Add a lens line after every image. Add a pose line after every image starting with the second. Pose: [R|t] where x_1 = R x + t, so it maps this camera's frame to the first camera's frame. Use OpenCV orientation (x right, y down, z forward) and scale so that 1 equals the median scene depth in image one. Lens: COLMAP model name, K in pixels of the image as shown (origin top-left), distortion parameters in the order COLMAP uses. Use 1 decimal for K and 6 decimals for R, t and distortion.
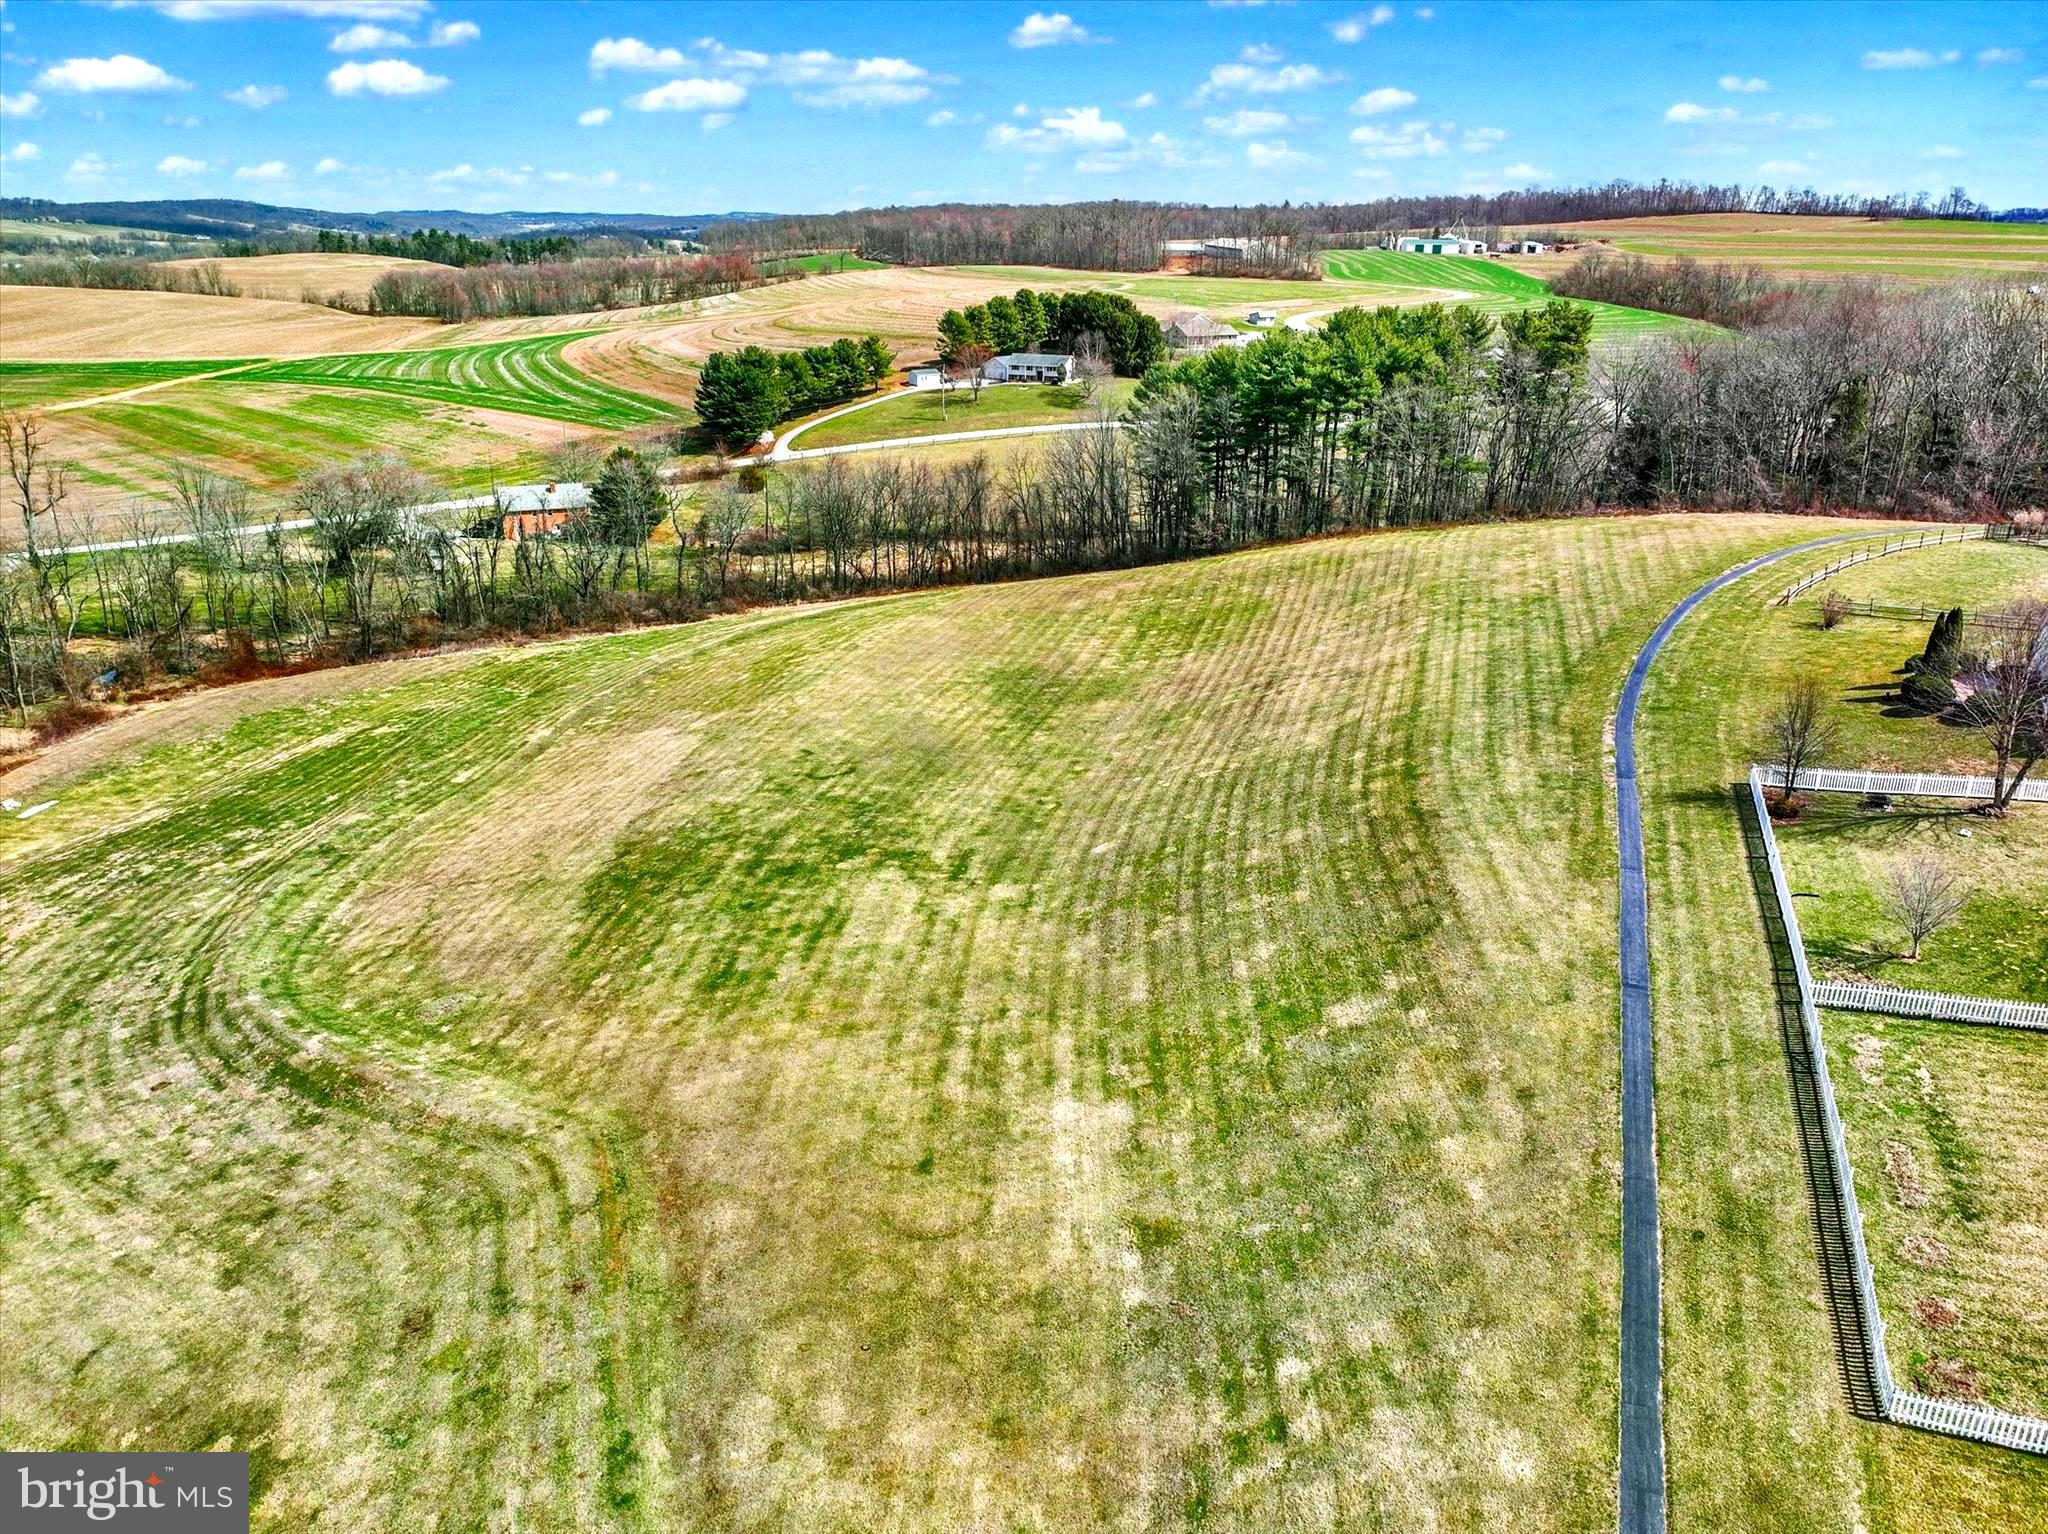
lens RADIAL K [[1466.3, 0, 1027.7], [0, 1466.3, 762.8], [0, 0, 1]] dist [0.000854, 0.012342]
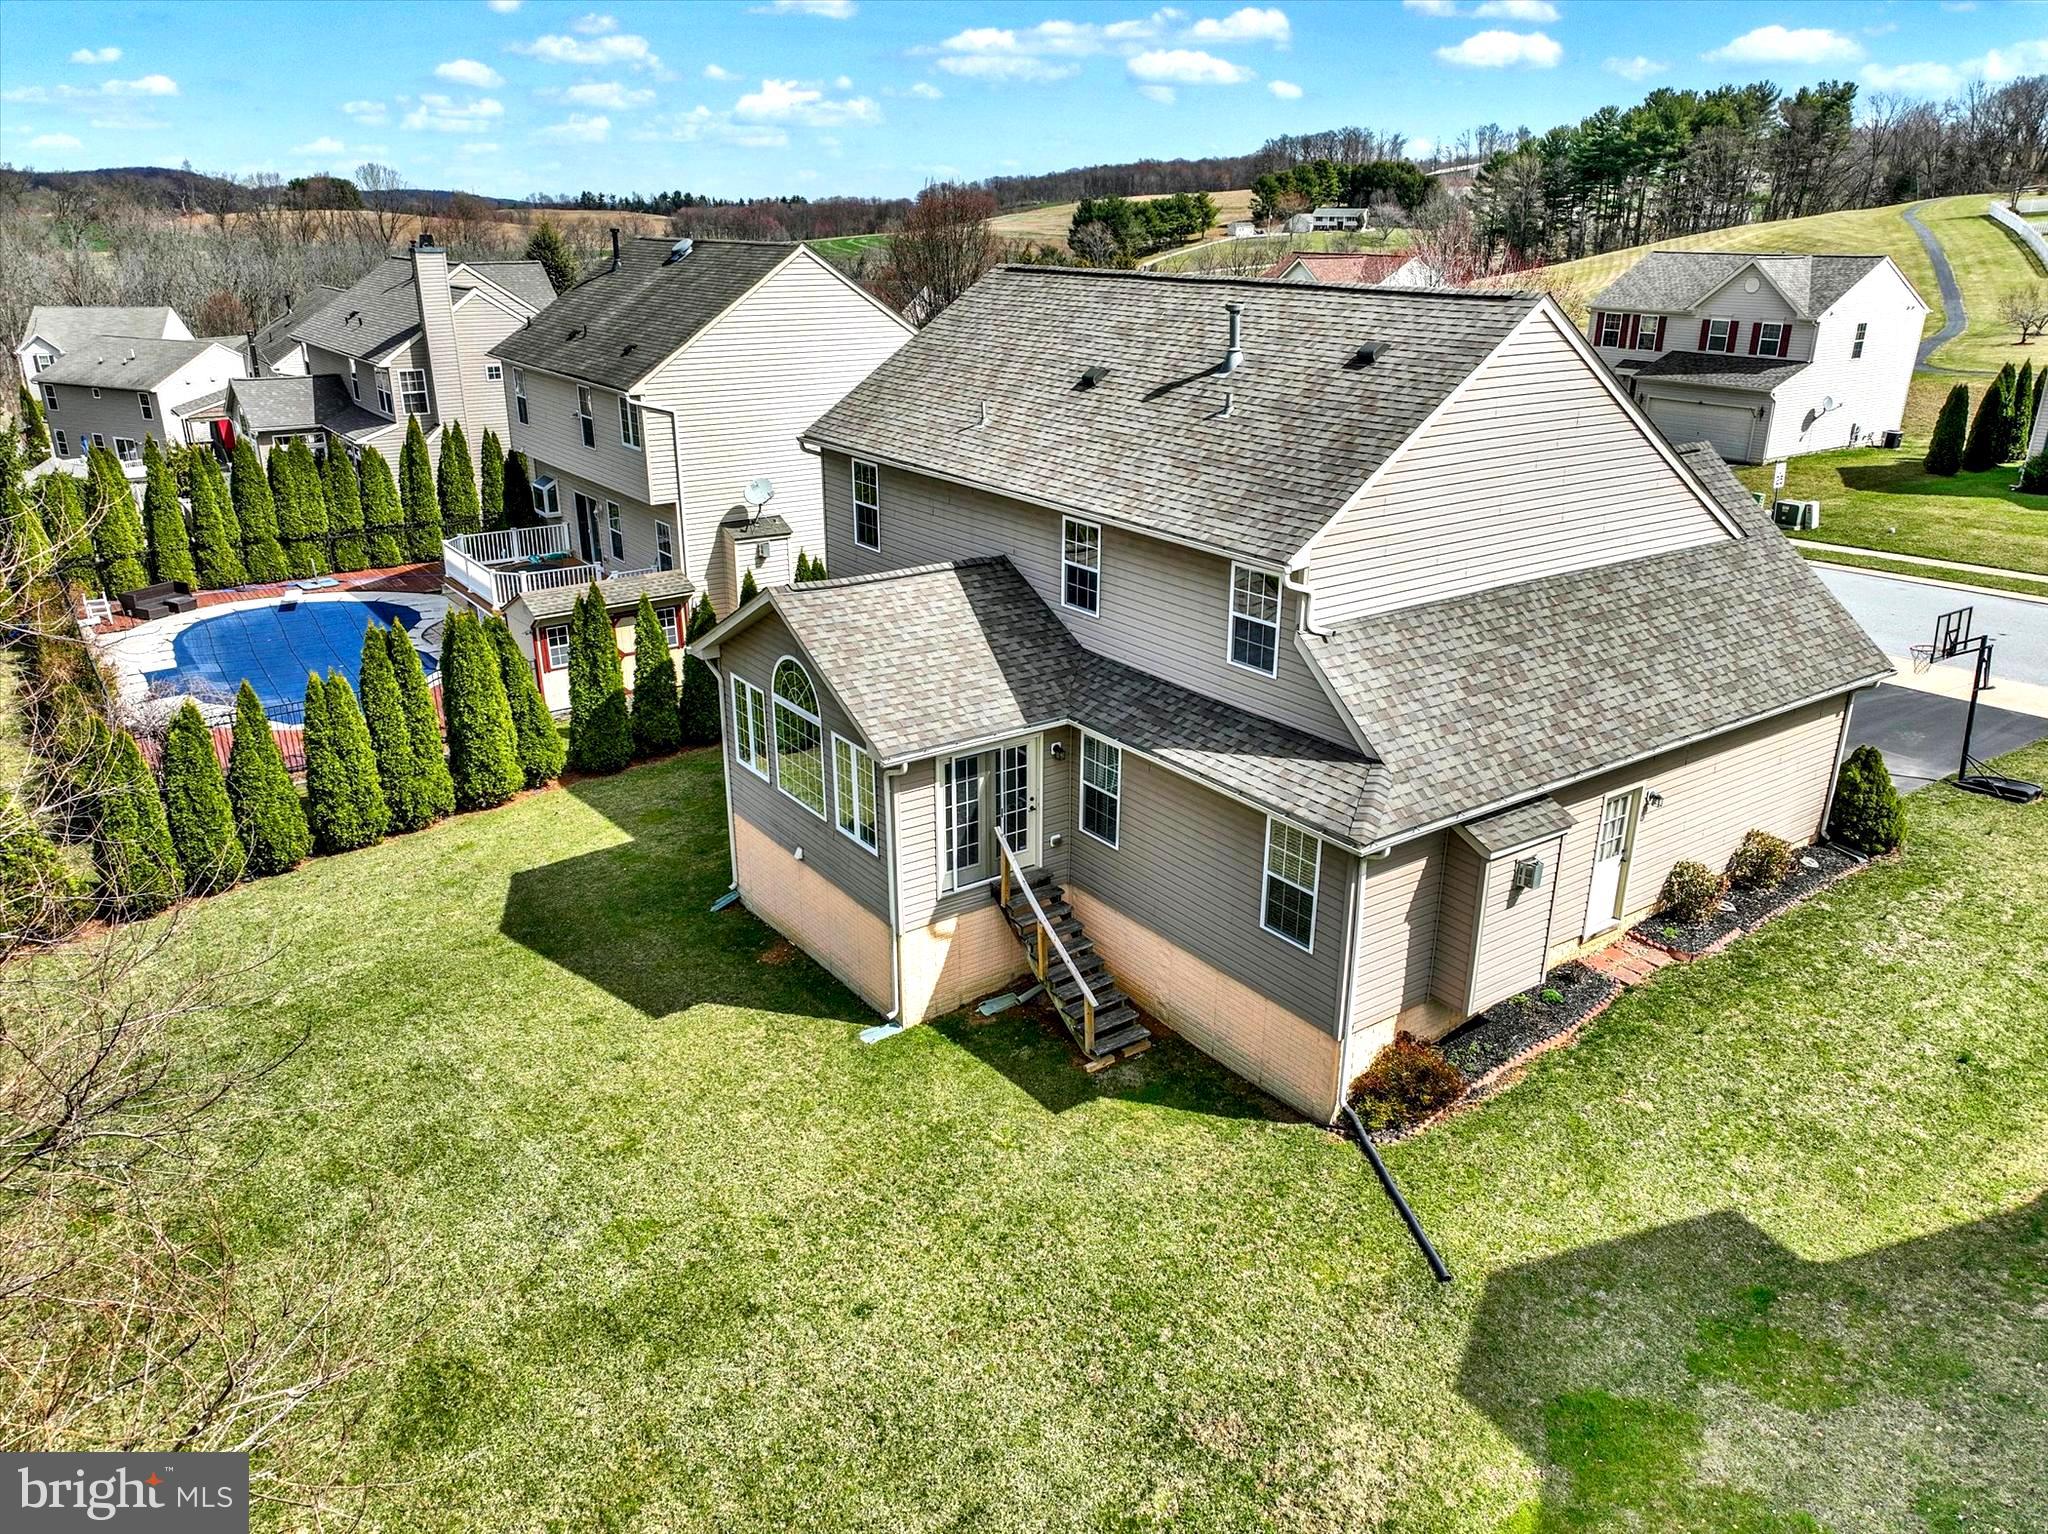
lens RADIAL K [[1466.3, 0, 1029.8], [0, 1466.3, 769.5], [0, 0, 1]] dist [0.000854, 0.012342]
pose [[0.995010, 0.028181, -0.095709, -0.199009], [-0.027455, 0.999584, 0.008890, 0.299631], [0.095920, -0.006217, 0.995370, -0.372147]]
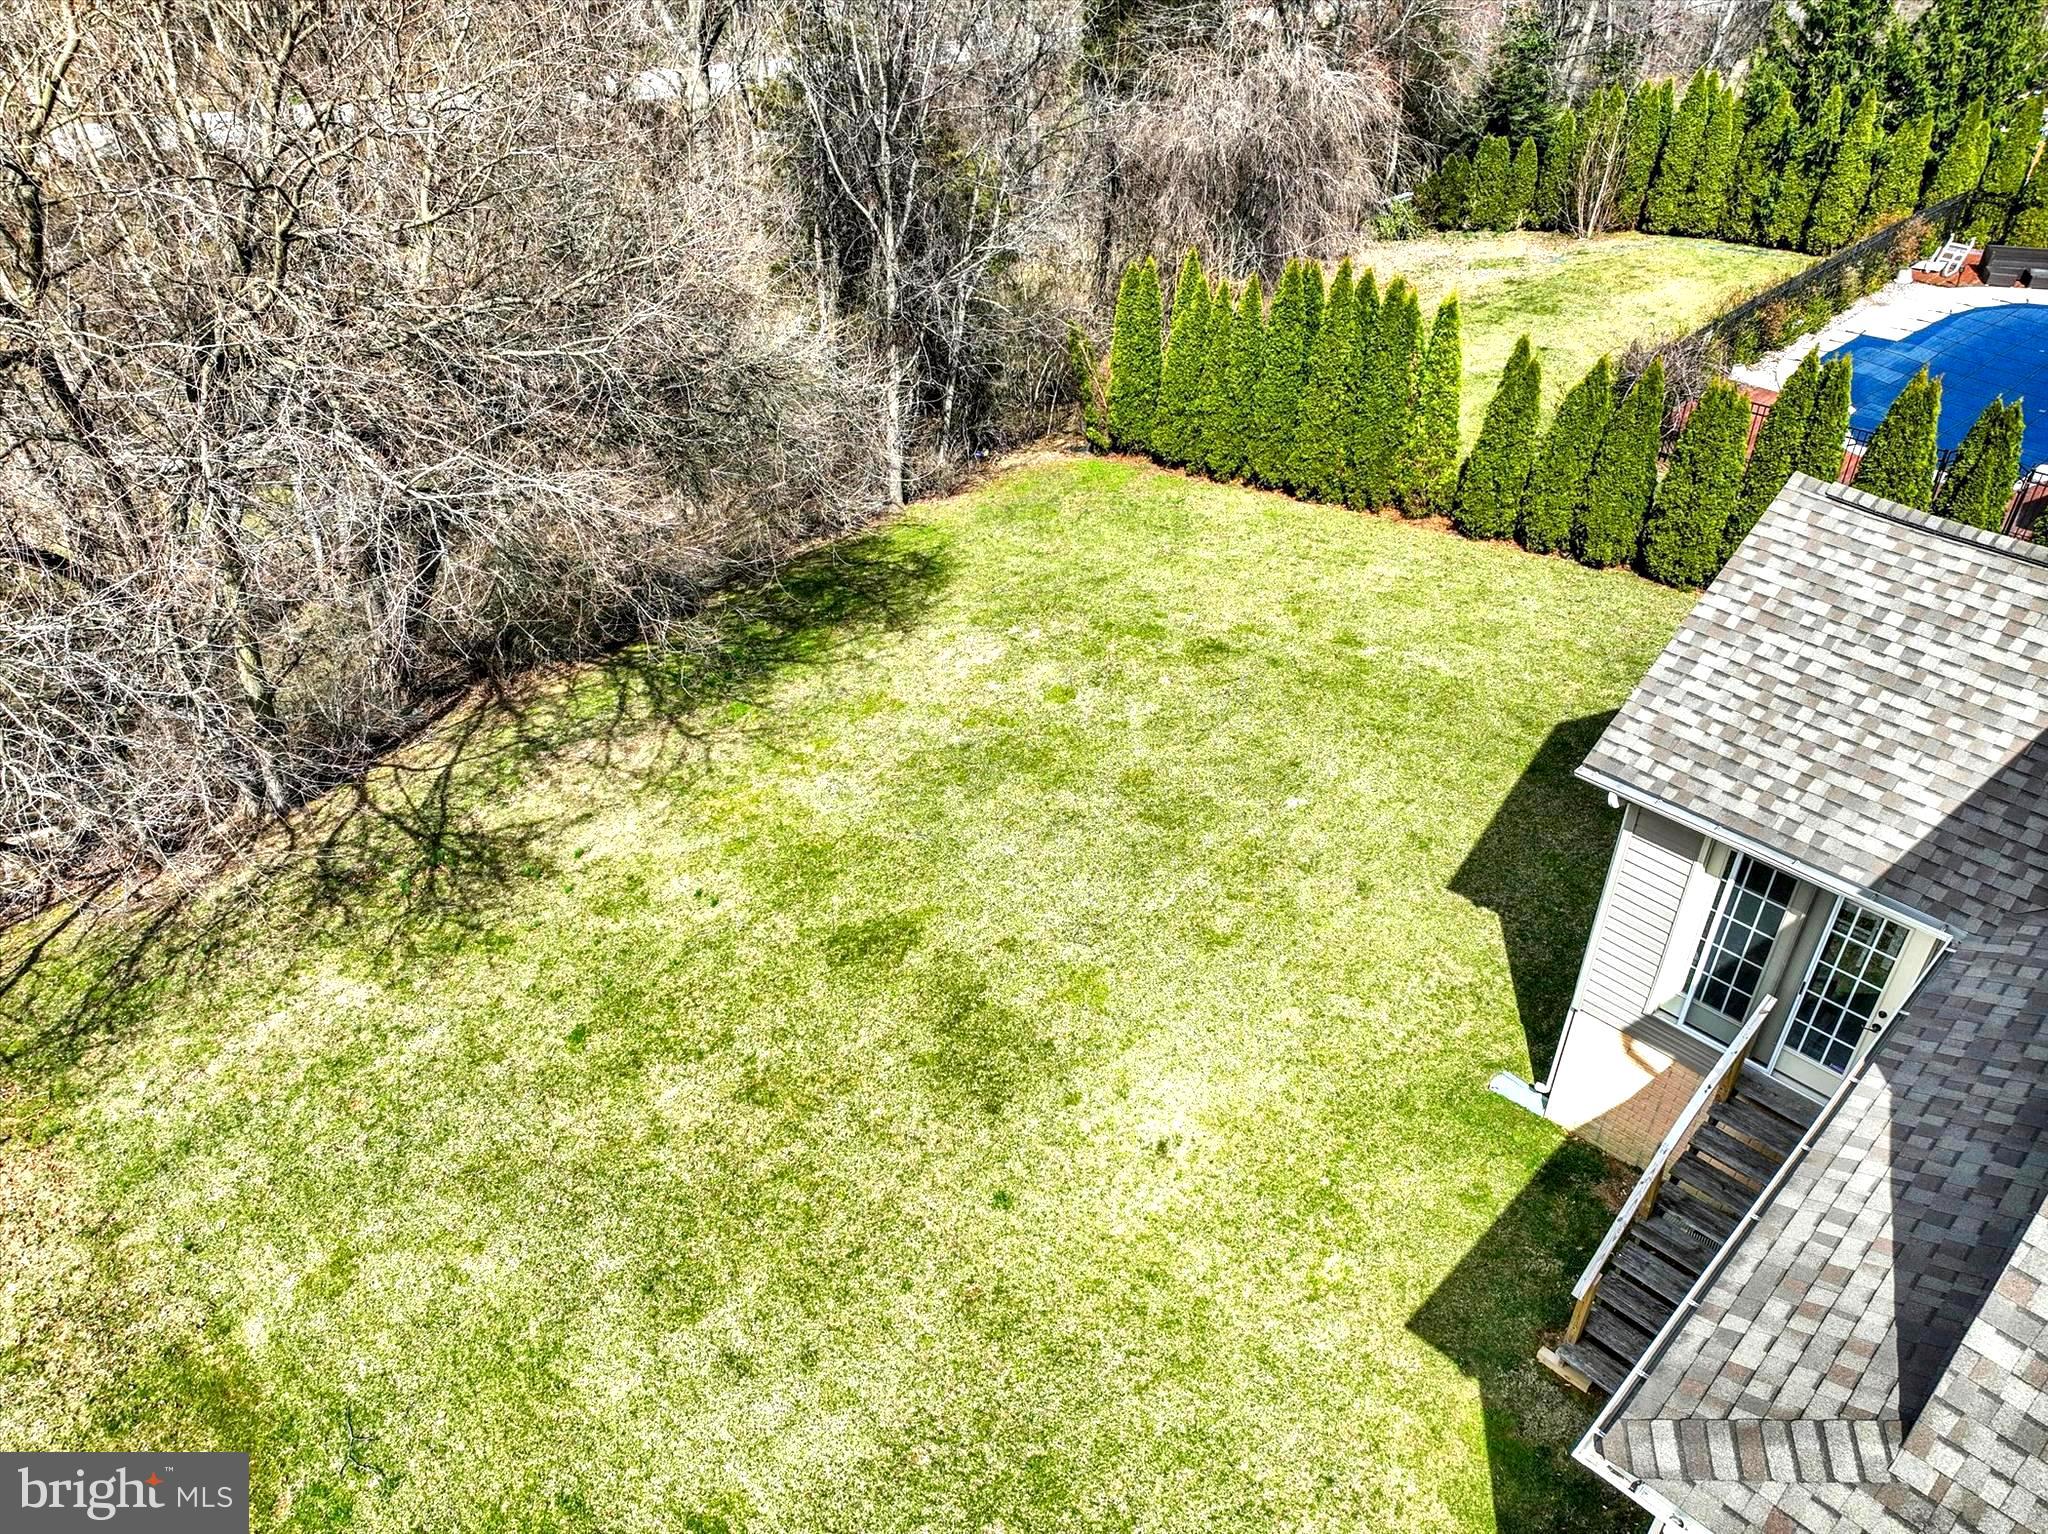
lens RADIAL K [[1466.3, 0, 1027.3], [0, 1466.3, 761.5], [0, 0, 1]] dist [0.000854, 0.012342]
pose [[0.058254, 0.566882, -0.821737, -0.168221], [-0.340012, 0.785187, 0.517564, 0.275822], [0.938615, 0.249250, 0.238487, -0.315097]]
